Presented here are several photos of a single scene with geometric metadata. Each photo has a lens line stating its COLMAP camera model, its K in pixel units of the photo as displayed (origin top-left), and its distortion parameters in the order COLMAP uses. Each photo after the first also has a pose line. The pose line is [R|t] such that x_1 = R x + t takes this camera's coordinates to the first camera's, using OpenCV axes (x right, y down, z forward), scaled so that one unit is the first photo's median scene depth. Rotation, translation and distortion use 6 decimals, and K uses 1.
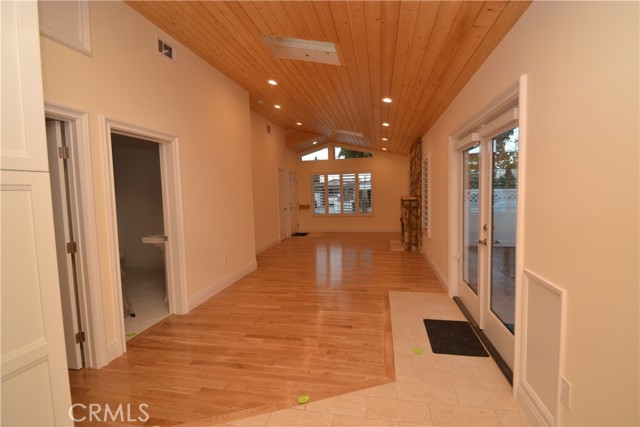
lens RADIAL K [[295.9, 0, 321.3], [0, 295.9, 211.4], [0, 0, 1]] dist [0.015917, -0.020537]
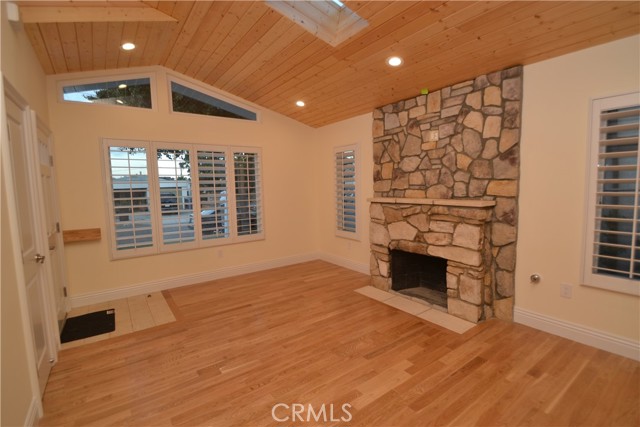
lens RADIAL K [[295.9, 0, 321.3], [0, 295.9, 211.4], [0, 0, 1]] dist [0.015917, -0.020537]
pose [[0.683584, -0.055721, 0.727742, -0.363210], [0.055577, 0.998161, 0.024222, -0.110384], [-0.727753, 0.023888, 0.685423, 1.722270]]
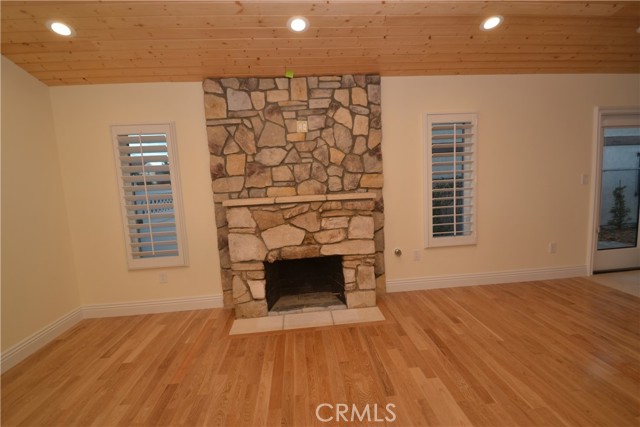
lens RADIAL K [[295.9, 0, 321.3], [0, 295.9, 211.4], [0, 0, 1]] dist [0.015917, -0.020537]
pose [[-0.276547, -0.070376, 0.958420, -0.259989], [0.122128, 0.986655, 0.107689, -0.157444], [-0.953209, 0.146831, -0.264261, 2.415355]]
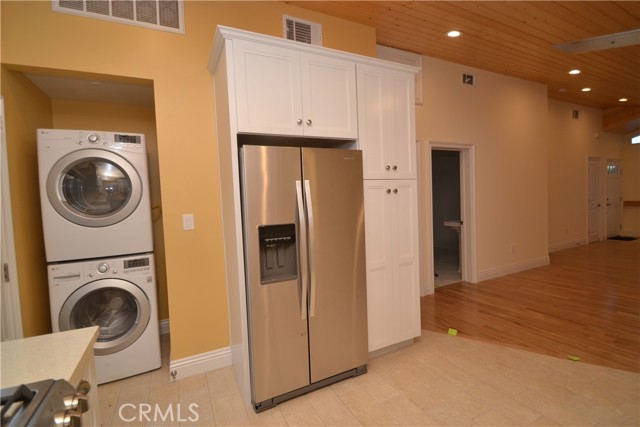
lens RADIAL K [[295.9, 0, 321.3], [0, 295.9, 211.4], [0, 0, 1]] dist [0.015917, -0.020537]
pose [[0.617149, 0.040748, -0.785791, 0.132628], [-0.029639, 0.999153, 0.028534, 0.022260], [0.786288, 0.005681, 0.617834, -0.322635]]
